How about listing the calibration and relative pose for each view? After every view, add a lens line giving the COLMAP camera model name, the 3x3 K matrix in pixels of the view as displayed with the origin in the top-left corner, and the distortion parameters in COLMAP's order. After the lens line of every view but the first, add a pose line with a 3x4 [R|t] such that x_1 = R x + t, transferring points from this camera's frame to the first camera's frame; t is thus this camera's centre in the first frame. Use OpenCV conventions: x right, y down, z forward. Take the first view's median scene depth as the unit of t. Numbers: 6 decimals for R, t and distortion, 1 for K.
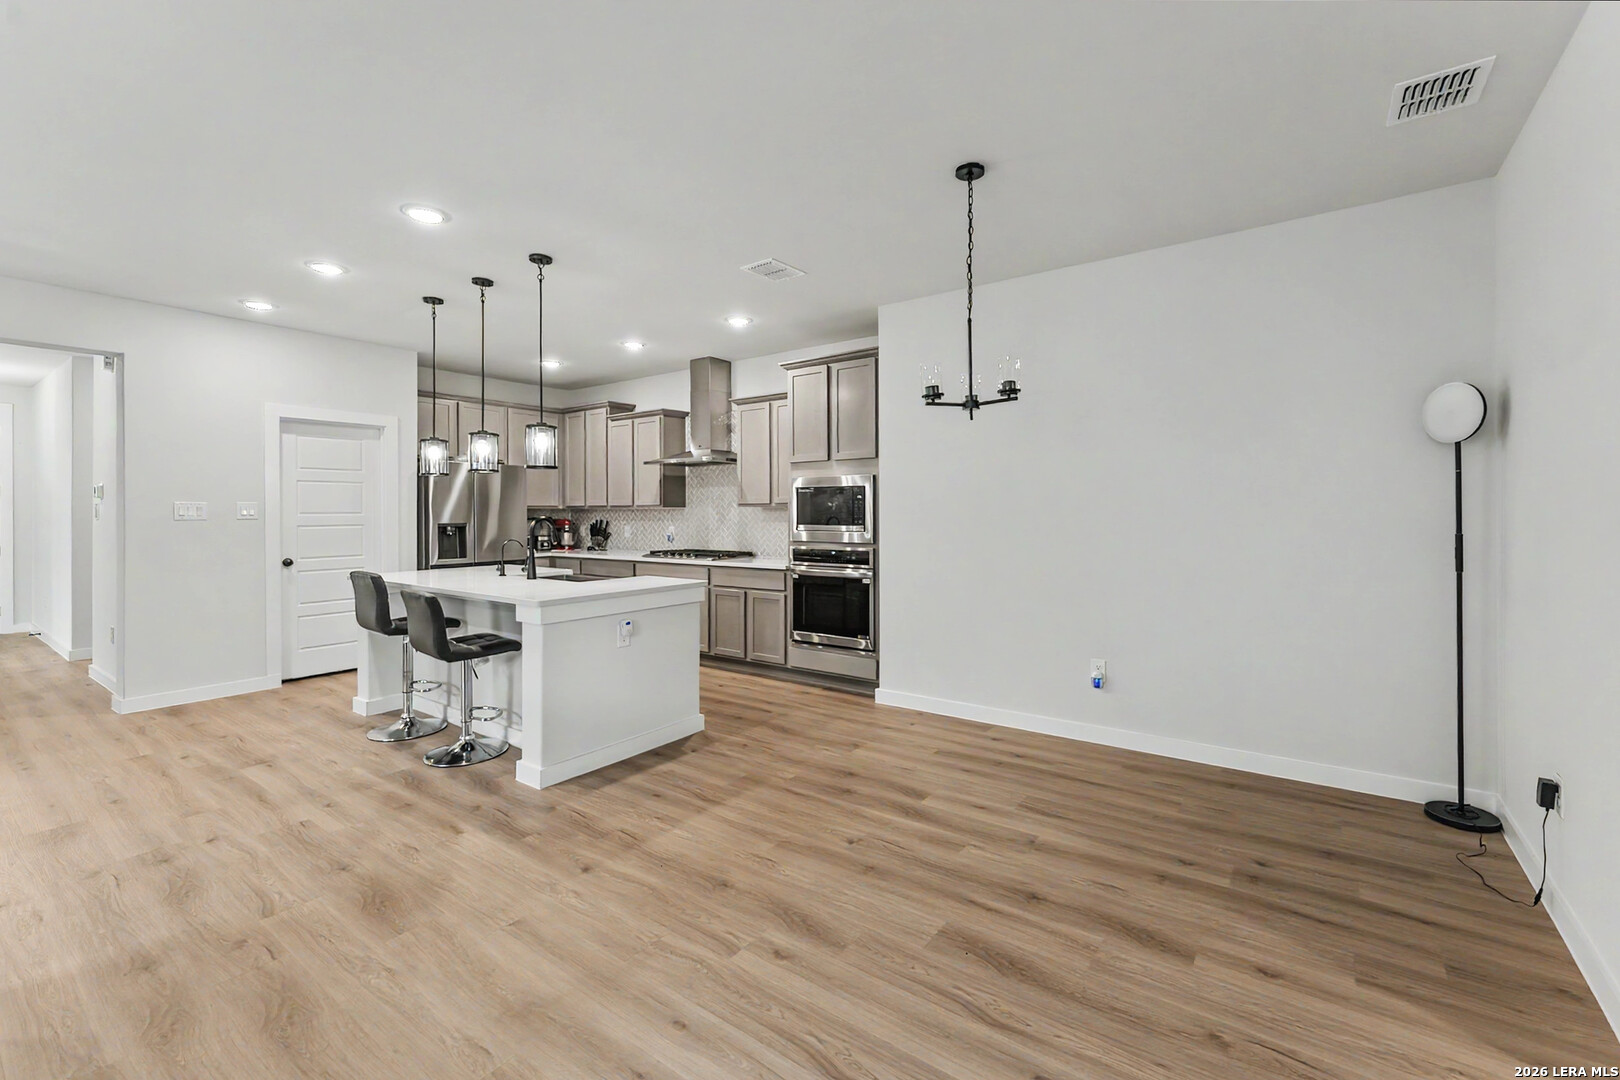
lens RADIAL K [[686.6, 0, 833.6], [0, 686.6, 507.0], [0, 0, 1]] dist [0.002009, 0.001070]
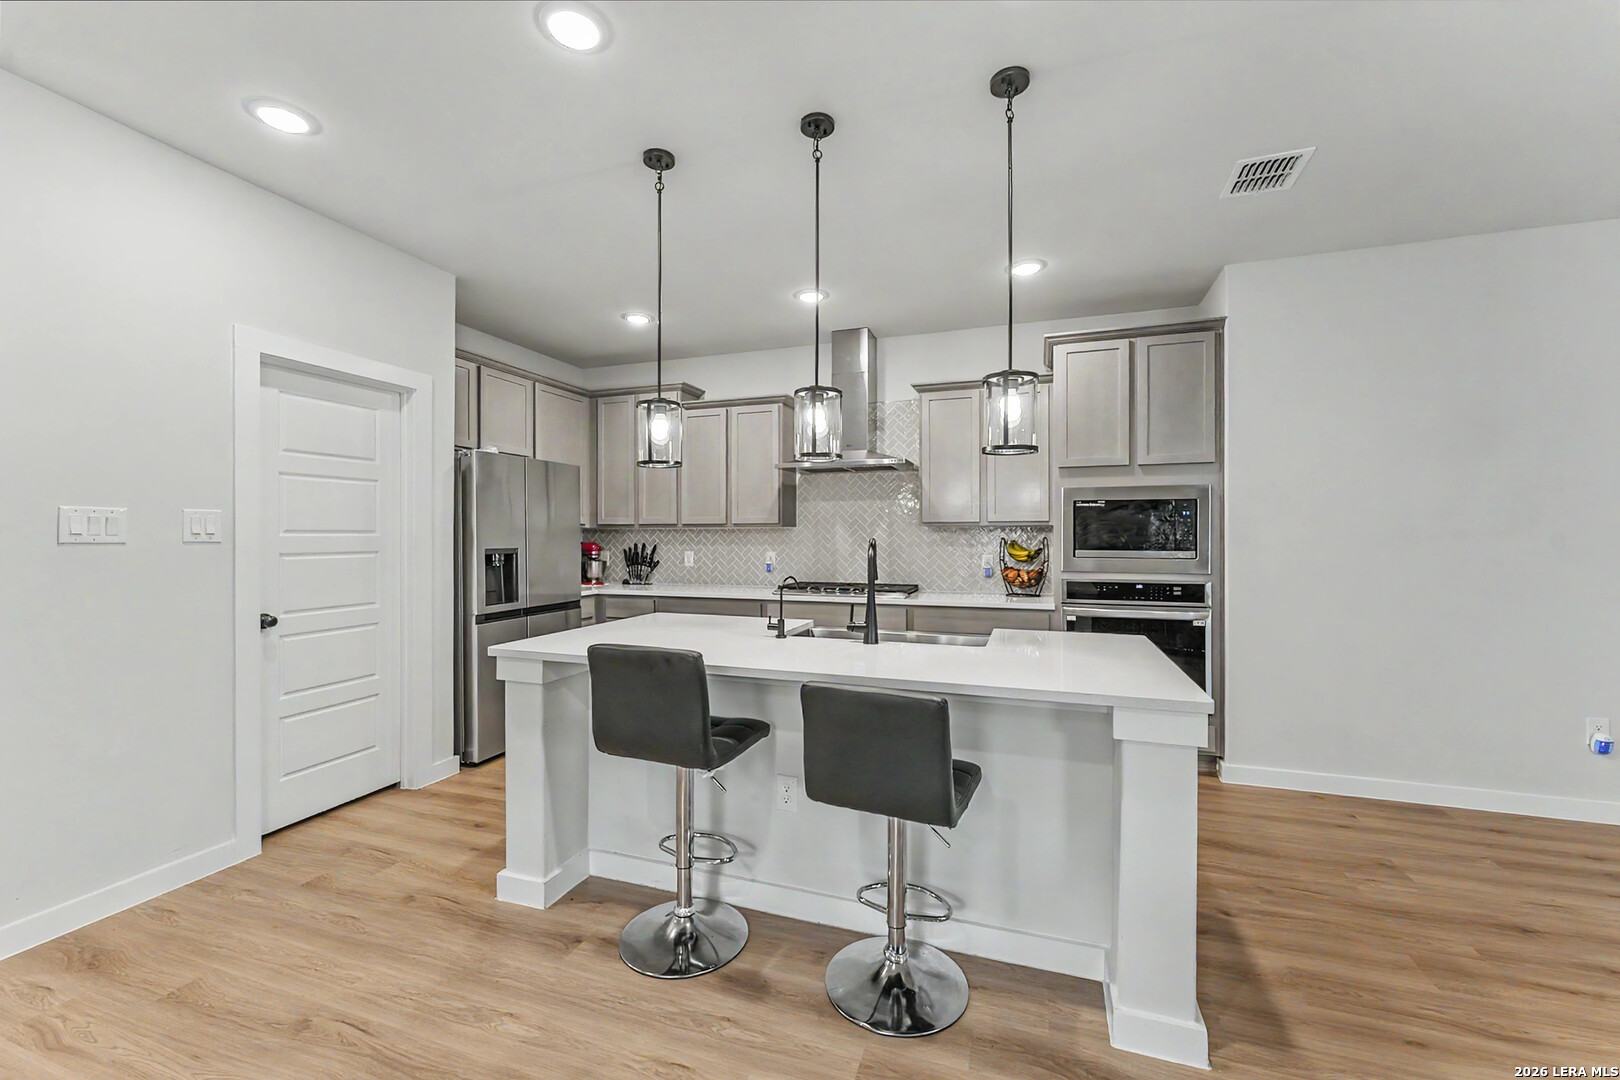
lens RADIAL K [[663.0, 0, 800.6], [0, 663.0, 528.6], [0, 0, 1]] dist [0.001218, -0.000170]
pose [[0.961745, 0.005661, 0.273887, -0.578846], [-0.004732, 0.999981, -0.004050, 0.007587], [-0.273905, 0.002599, 0.961753, 0.409096]]
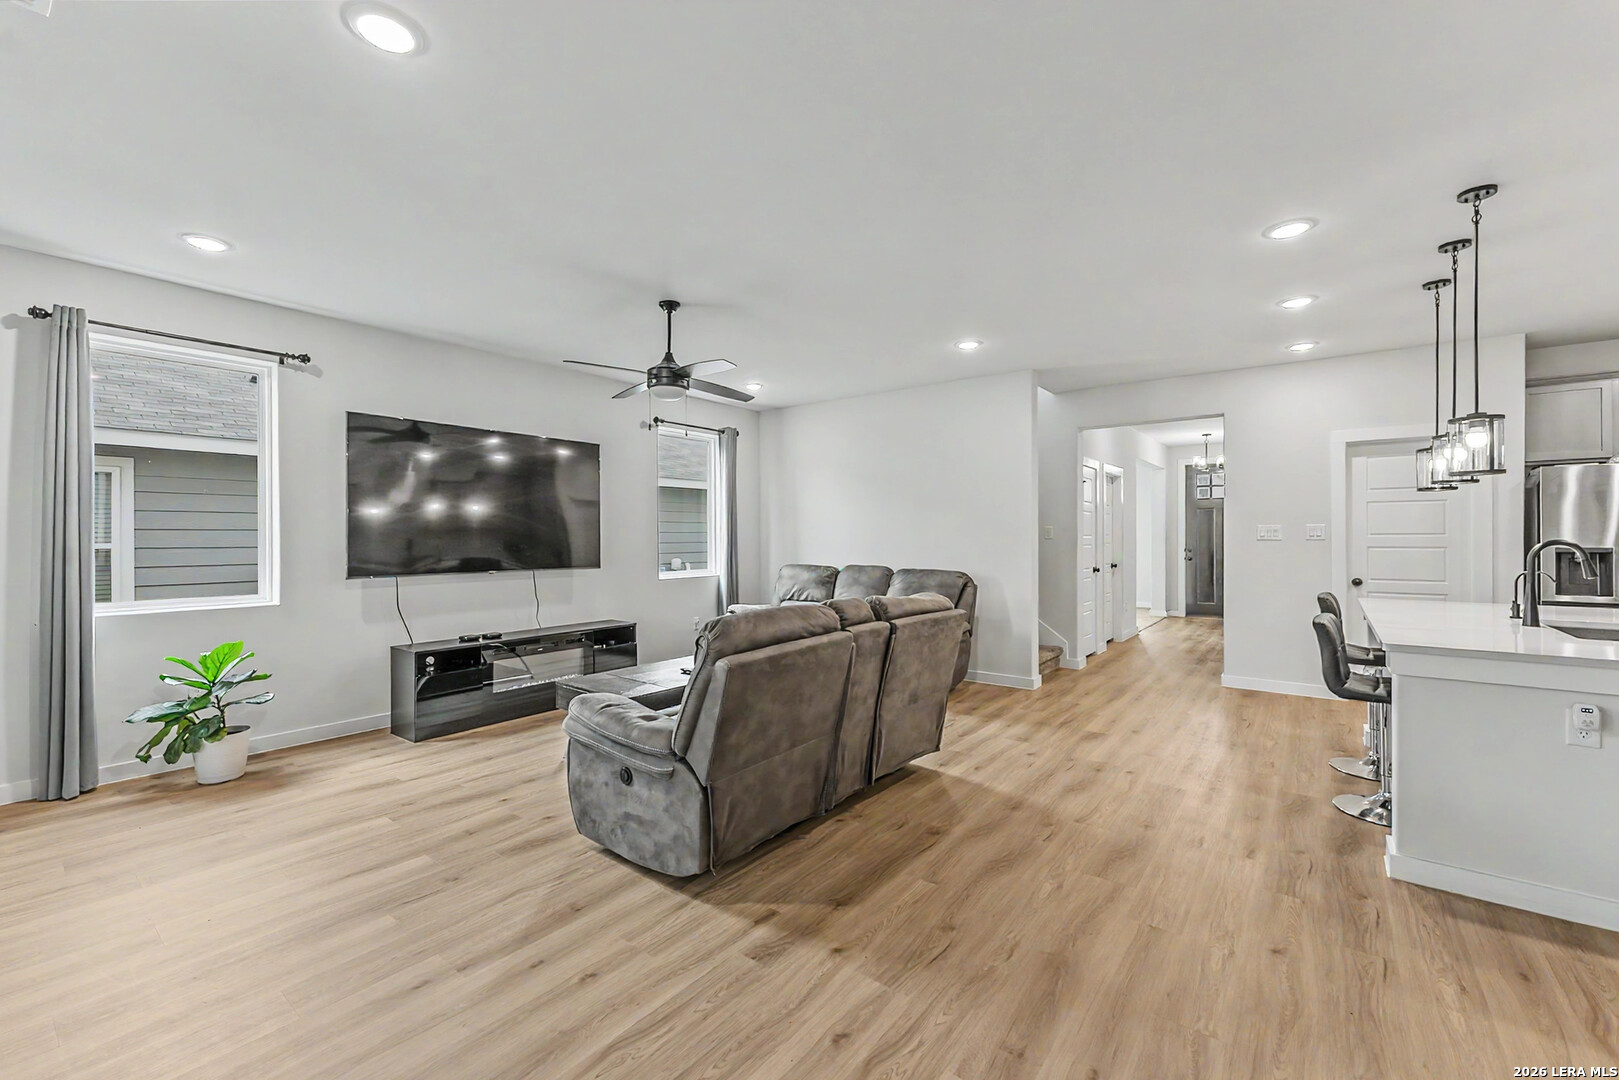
lens RADIAL K [[662.6, 0, 801.8], [0, 662.6, 536.0], [0, 0, 1]] dist [0.001218, -0.000170]
pose [[-0.046421, 0.002686, -0.998918, 0.258834], [0.010385, 0.999944, 0.002206, 0.000724], [0.998868, -0.010271, -0.046446, 0.236628]]
